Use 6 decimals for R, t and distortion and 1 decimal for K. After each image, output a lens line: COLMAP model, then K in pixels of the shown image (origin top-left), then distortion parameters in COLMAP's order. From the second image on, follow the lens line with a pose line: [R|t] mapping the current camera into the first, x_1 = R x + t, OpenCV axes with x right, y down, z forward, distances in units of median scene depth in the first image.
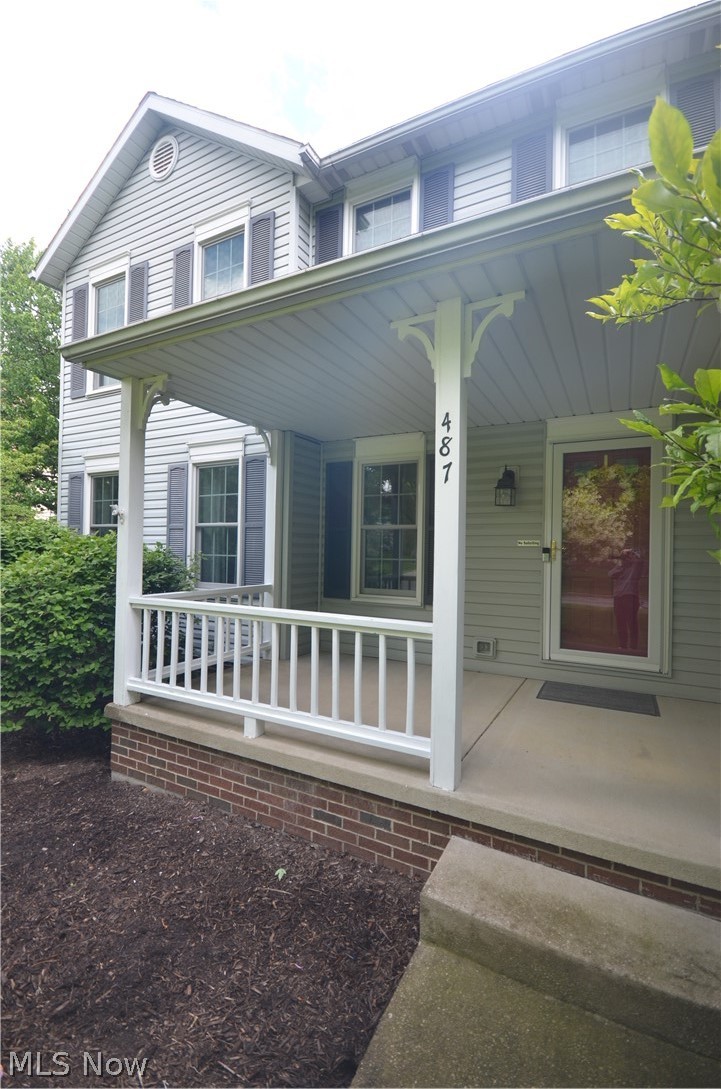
lens RADIAL K [[477.1, 0, 373.5], [0, 477.1, 528.2], [0, 0, 1]] dist [-0.002853, -0.000228]
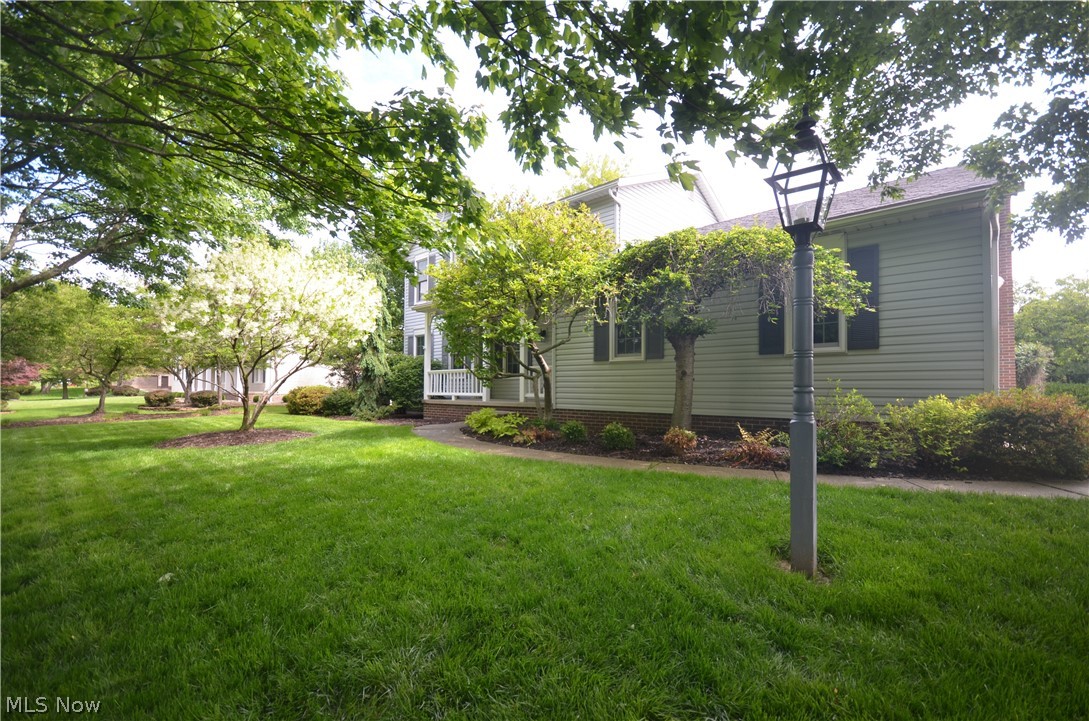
lens RADIAL K [[477.1, 0, 541.7], [0, 477.1, 376.1], [0, 0, 1]] dist [-0.002853, -0.000228]
pose [[0.965460, -0.014102, -0.260168, 1.254836], [0.016717, 0.999830, 0.007841, 0.165515], [0.260013, -0.011919, 0.965532, -2.248747]]
